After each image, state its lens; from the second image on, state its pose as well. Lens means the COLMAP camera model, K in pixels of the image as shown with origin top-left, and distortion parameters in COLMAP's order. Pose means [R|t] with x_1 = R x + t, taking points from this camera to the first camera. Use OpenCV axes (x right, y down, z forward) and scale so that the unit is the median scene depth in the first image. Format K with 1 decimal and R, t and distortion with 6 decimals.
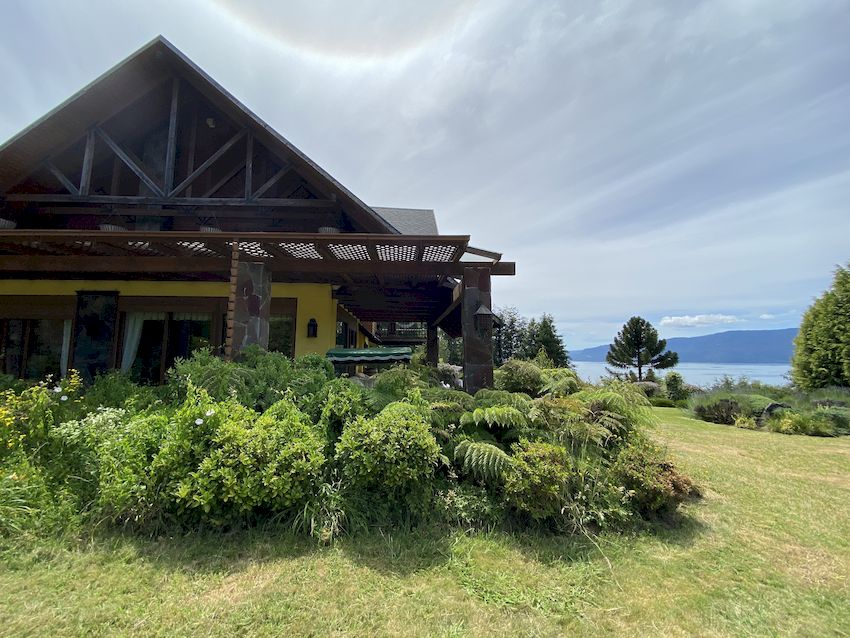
lens RADIAL K [[350.3, 0, 401.2], [0, 350.3, 318.9], [0, 0, 1]] dist [-0.016998, -0.000323]
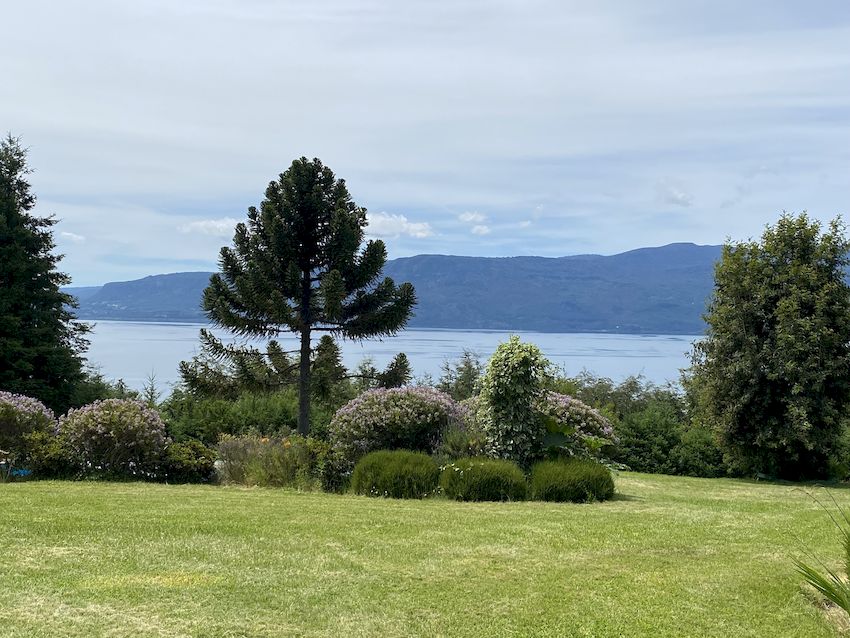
lens RADIAL K [[1079.0, 0, 425.0], [0, 1079.0, 319.0], [0, 0, 1]] dist [0.045154, 0.017016]
pose [[0.719036, 0.012688, 0.694857, 0.120732], [-0.096826, 0.991911, 0.082083, 0.043057], [-0.688195, -0.126300, 0.714448, 0.270577]]
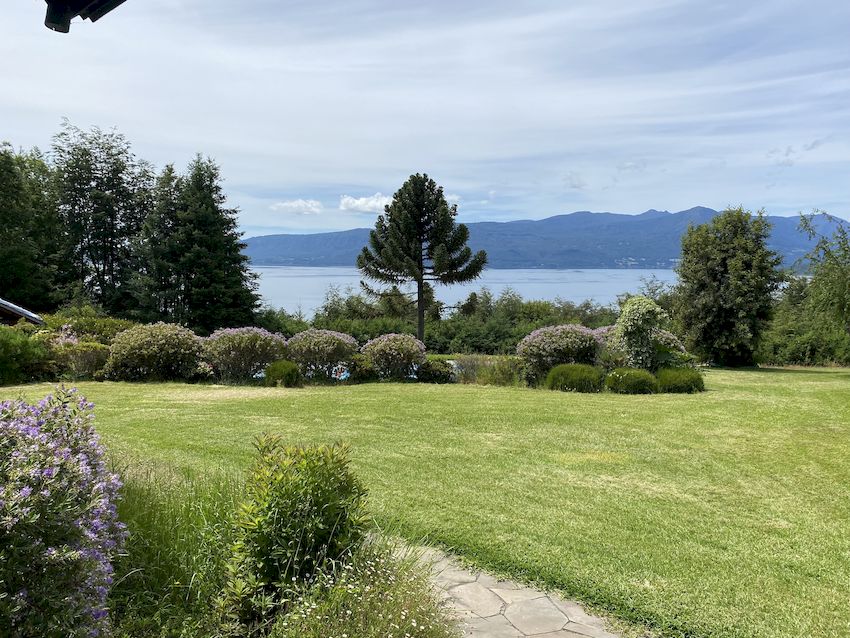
lens RADIAL K [[650.3, 0, 429.8], [0, 650.3, 342.5], [0, 0, 1]] dist [0.042884, -0.006729]
pose [[0.711202, -0.086017, 0.697705, 0.047072], [-0.081638, 0.975665, 0.203503, 0.035931], [-0.698231, -0.201691, 0.686873, 0.333089]]
